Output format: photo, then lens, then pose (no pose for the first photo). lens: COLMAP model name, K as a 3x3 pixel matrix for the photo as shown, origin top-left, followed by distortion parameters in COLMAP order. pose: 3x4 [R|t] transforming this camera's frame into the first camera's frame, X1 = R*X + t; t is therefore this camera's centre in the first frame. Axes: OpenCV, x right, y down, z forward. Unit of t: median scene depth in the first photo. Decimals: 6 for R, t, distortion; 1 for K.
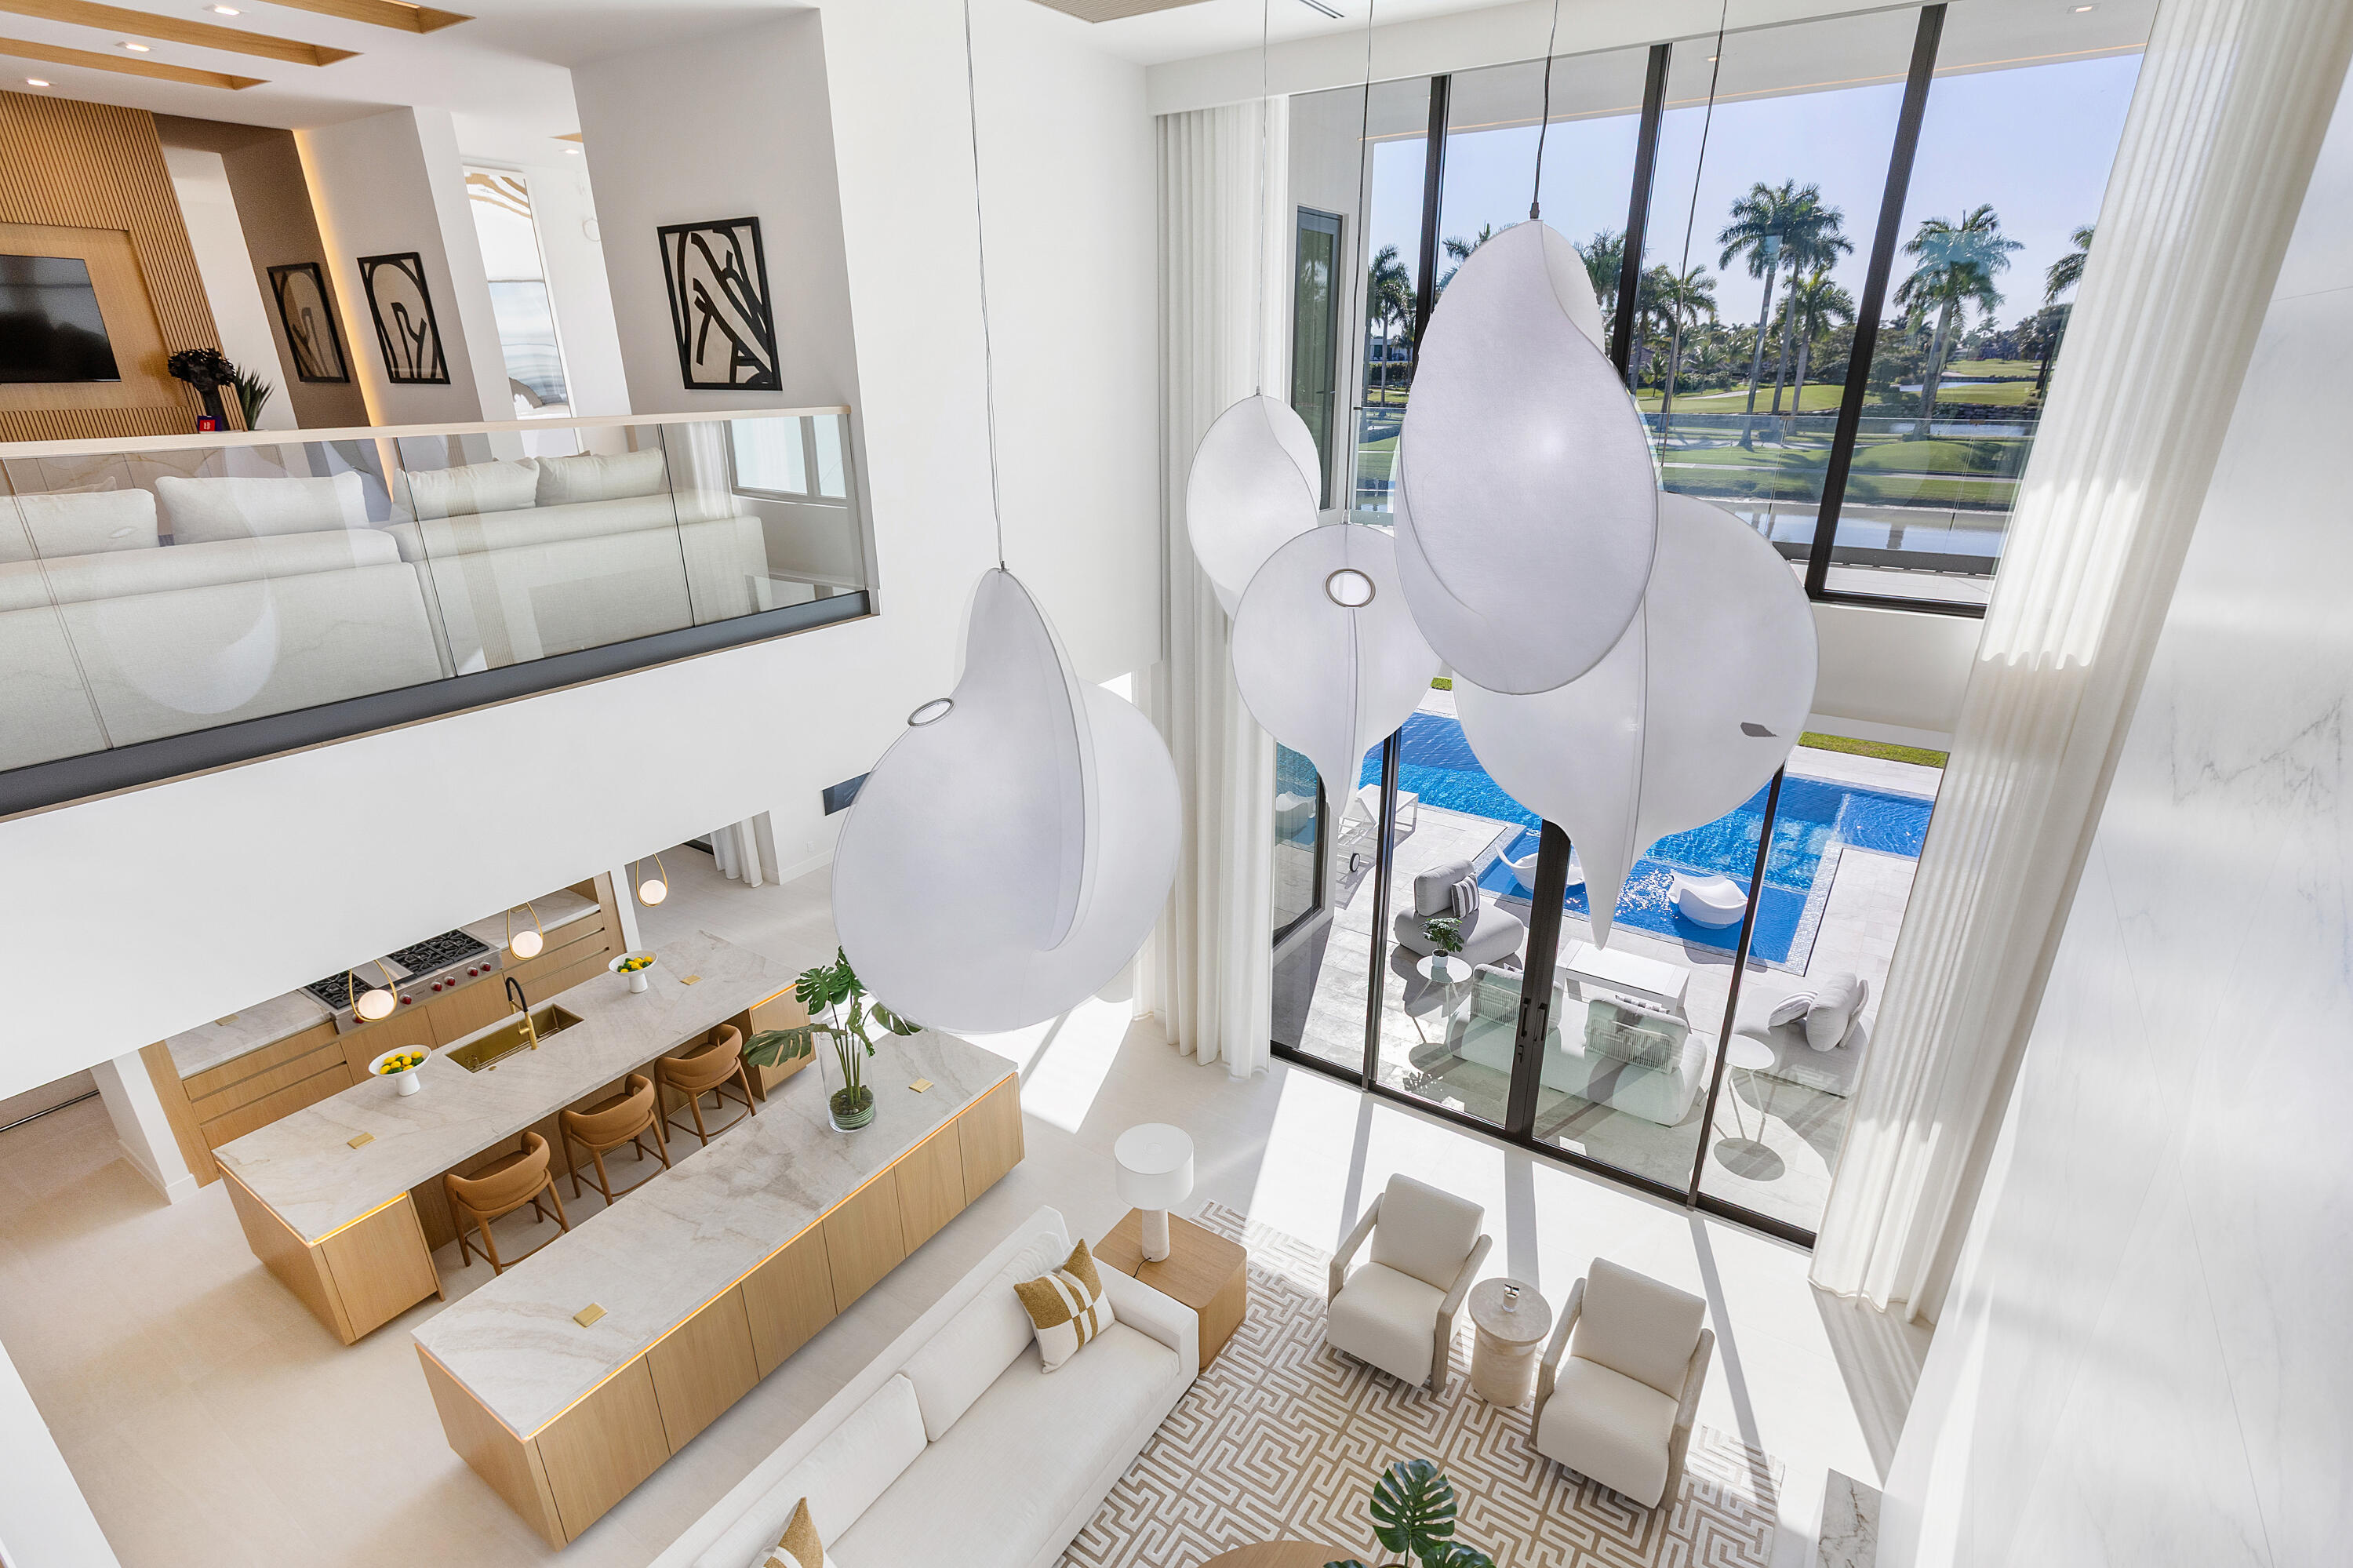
lens RADIAL K [[1122.6, 0, 1173.3], [0, 1122.6, 804.2], [0, 0, 1]] dist [0.003015, 0.000197]
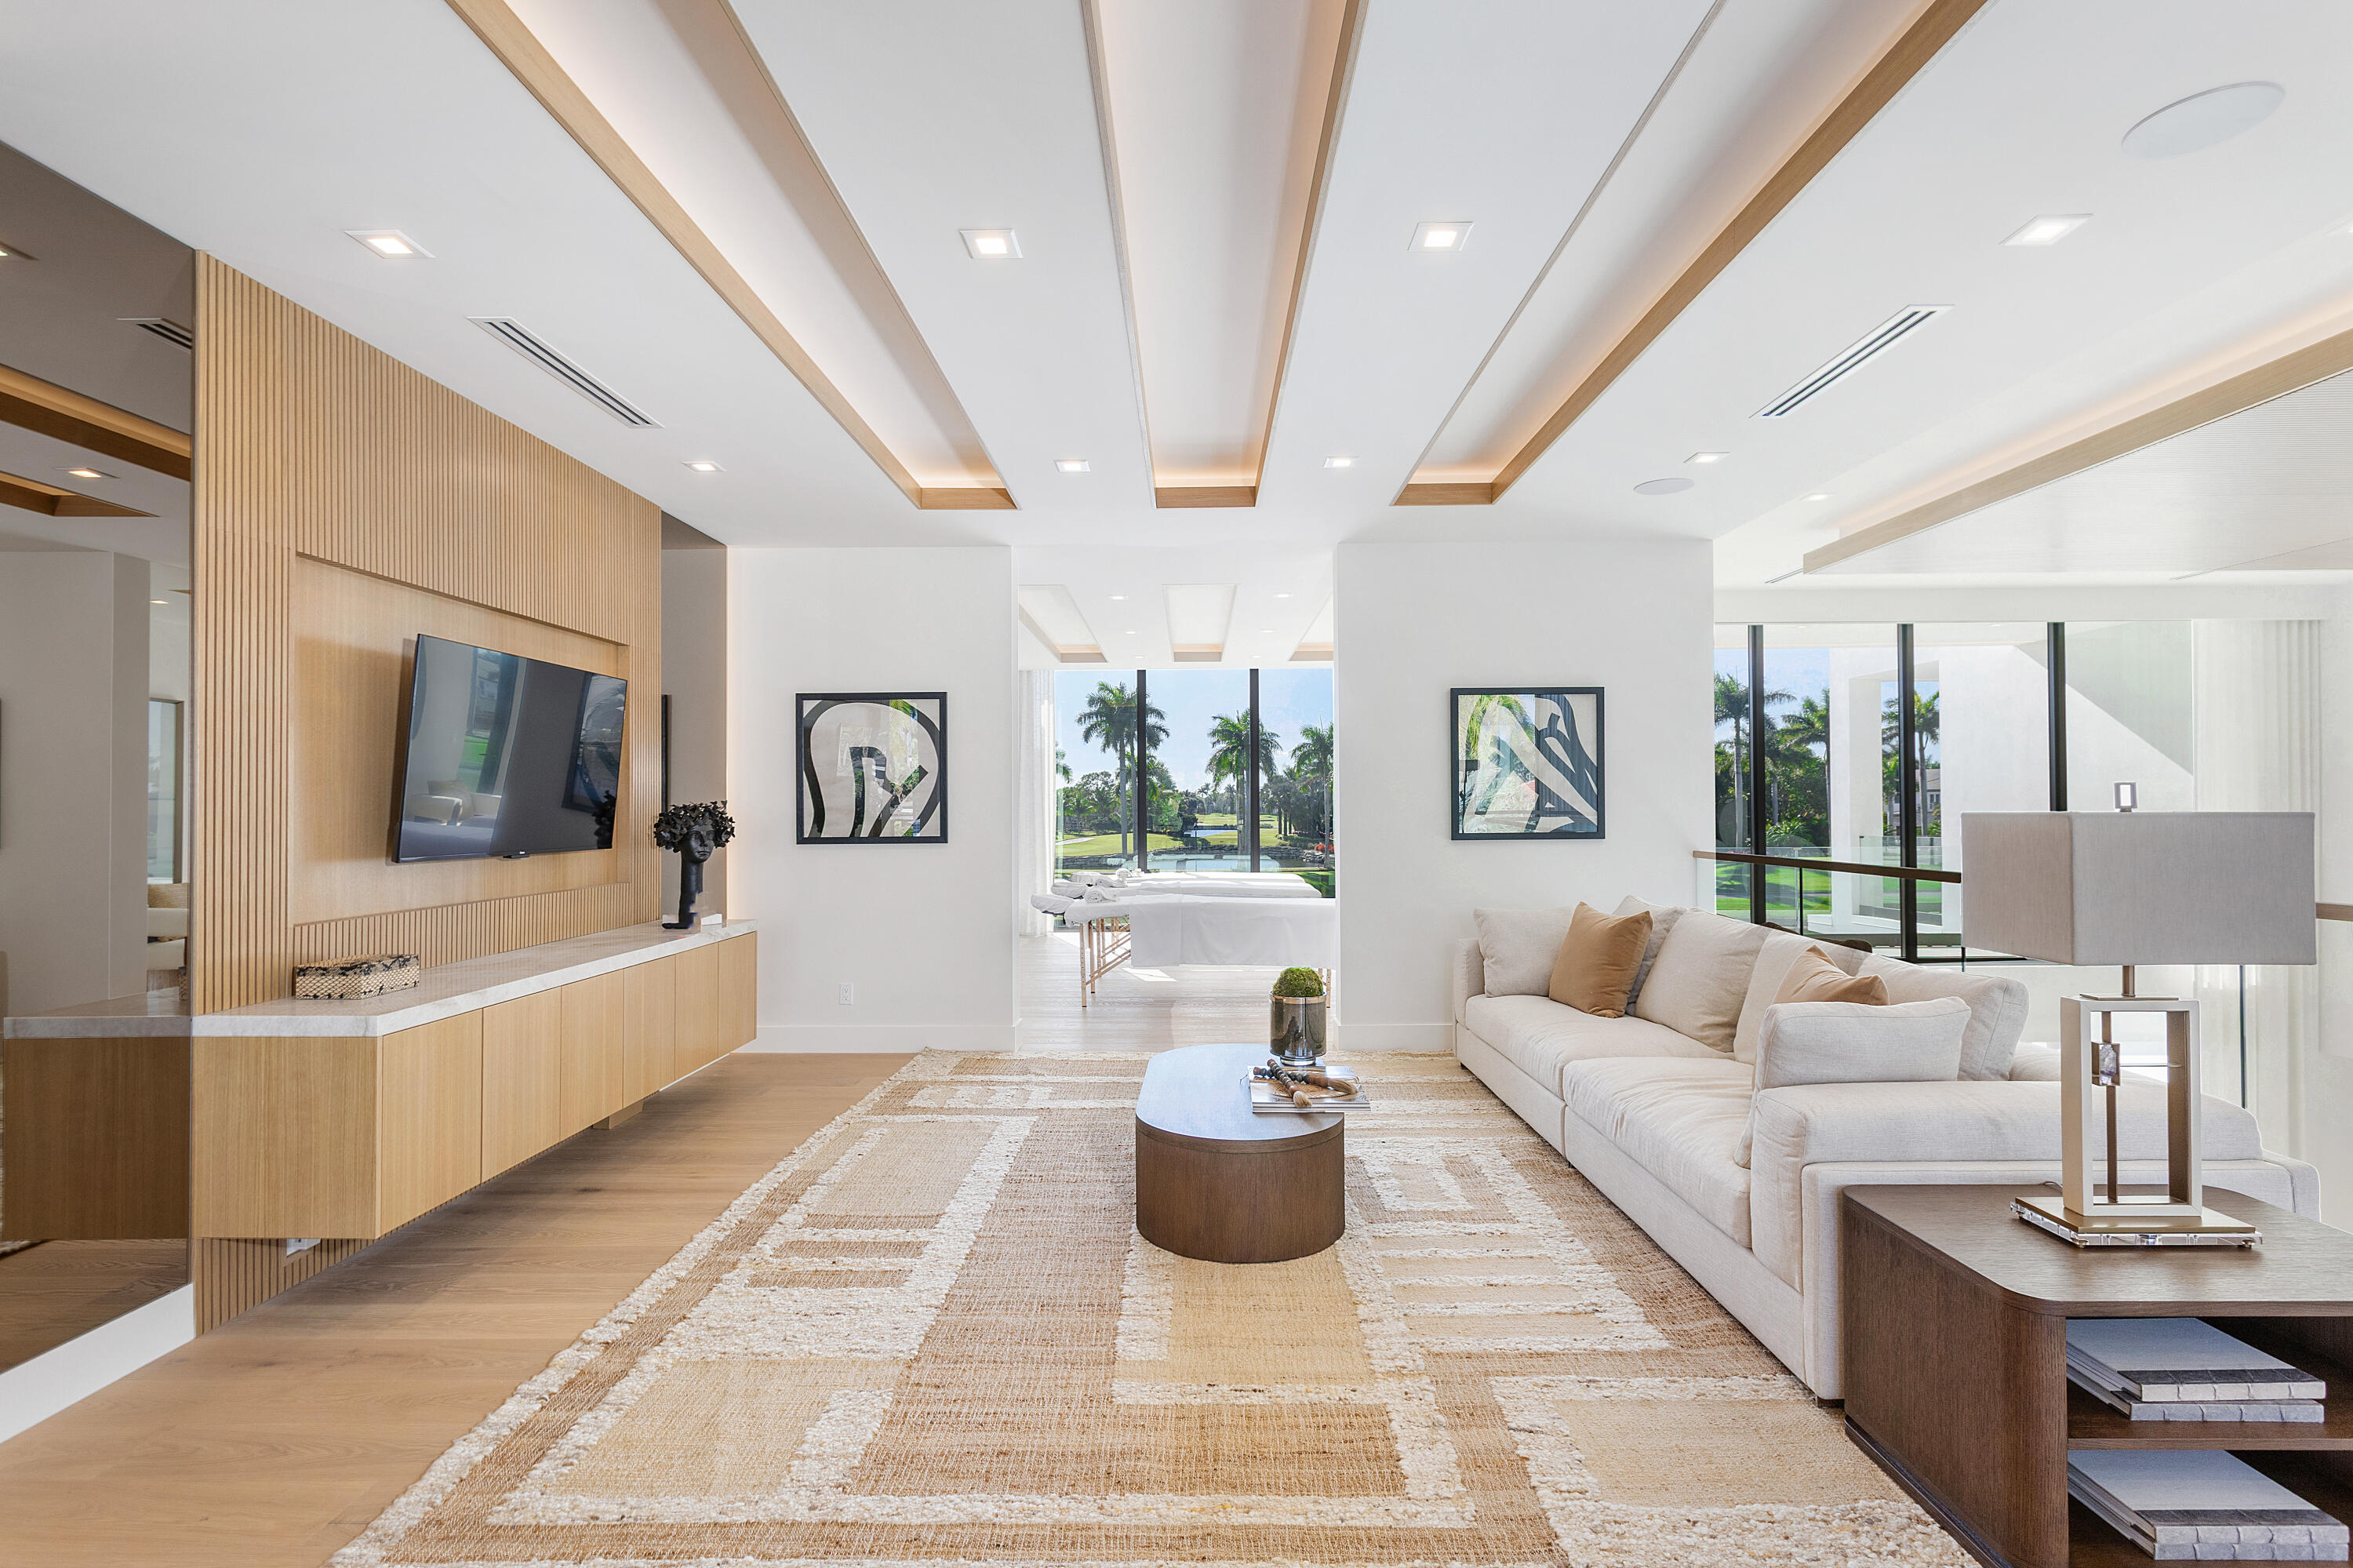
lens RADIAL K [[1122.6, 0, 1173.3], [0, 1122.6, 804.2], [0, 0, 1]] dist [0.003015, 0.000197]
pose [[0.840674, -0.000179, 0.541541, -1.189991], [0.203776, 0.926607, -0.316031, -0.151117], [-0.501739, 0.376032, 0.779011, 0.380928]]
